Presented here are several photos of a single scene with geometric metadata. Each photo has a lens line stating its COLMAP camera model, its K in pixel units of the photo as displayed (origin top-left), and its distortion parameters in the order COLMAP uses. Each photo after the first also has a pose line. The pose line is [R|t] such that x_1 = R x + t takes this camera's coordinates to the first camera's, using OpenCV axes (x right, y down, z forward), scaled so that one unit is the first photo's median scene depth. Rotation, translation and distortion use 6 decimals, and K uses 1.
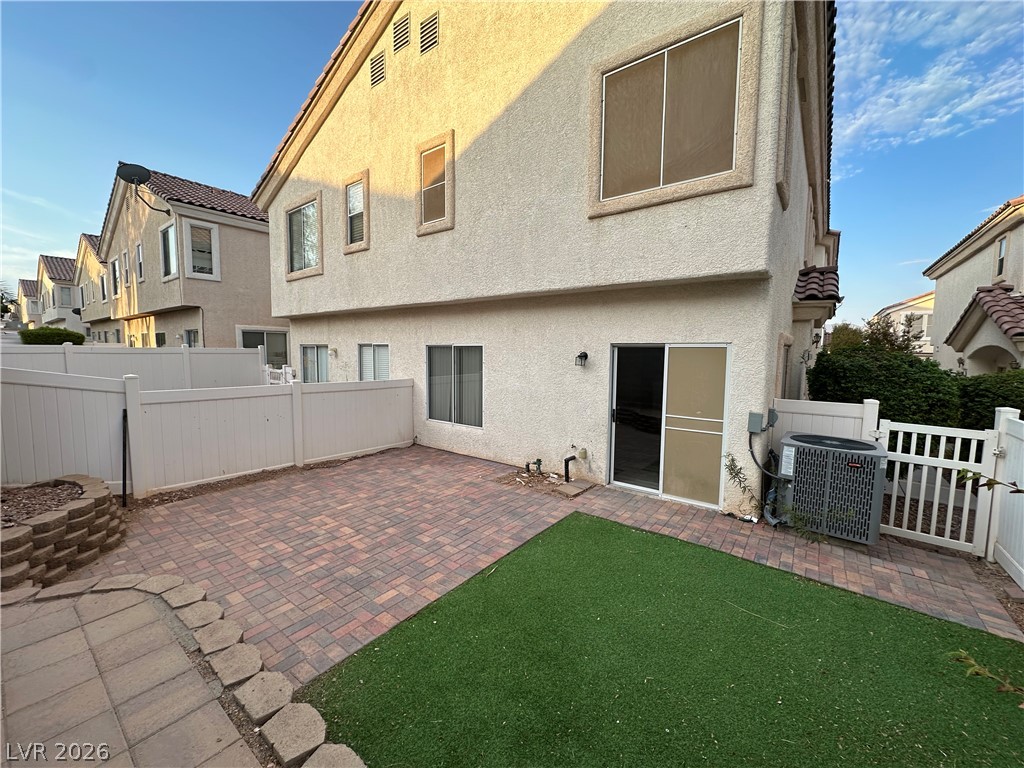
lens RADIAL K [[408.5, 0, 511.7], [0, 408.5, 384.3], [0, 0, 1]] dist [-0.000457, 0.000278]
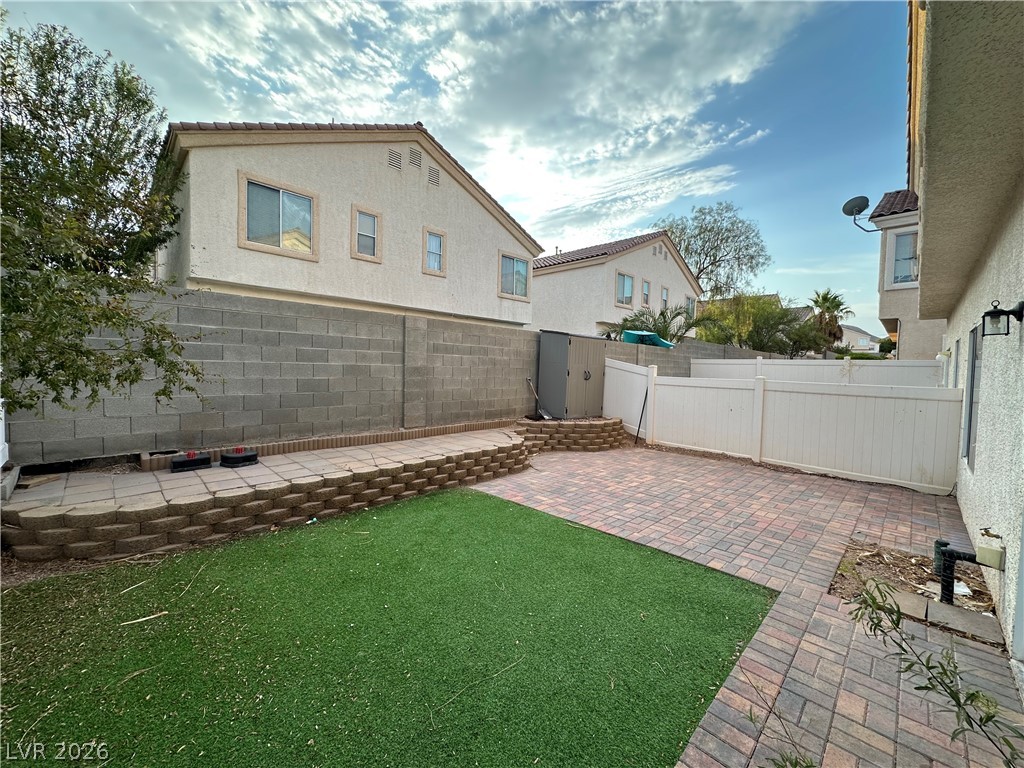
lens RADIAL K [[408.5, 0, 512.2], [0, 408.5, 383.9], [0, 0, 1]] dist [-0.000457, 0.000278]
pose [[-0.132384, 0.024261, -0.990902, 0.795424], [-0.106500, 0.993565, 0.038555, 0.049259], [0.985460, 0.110635, -0.128949, 0.725689]]
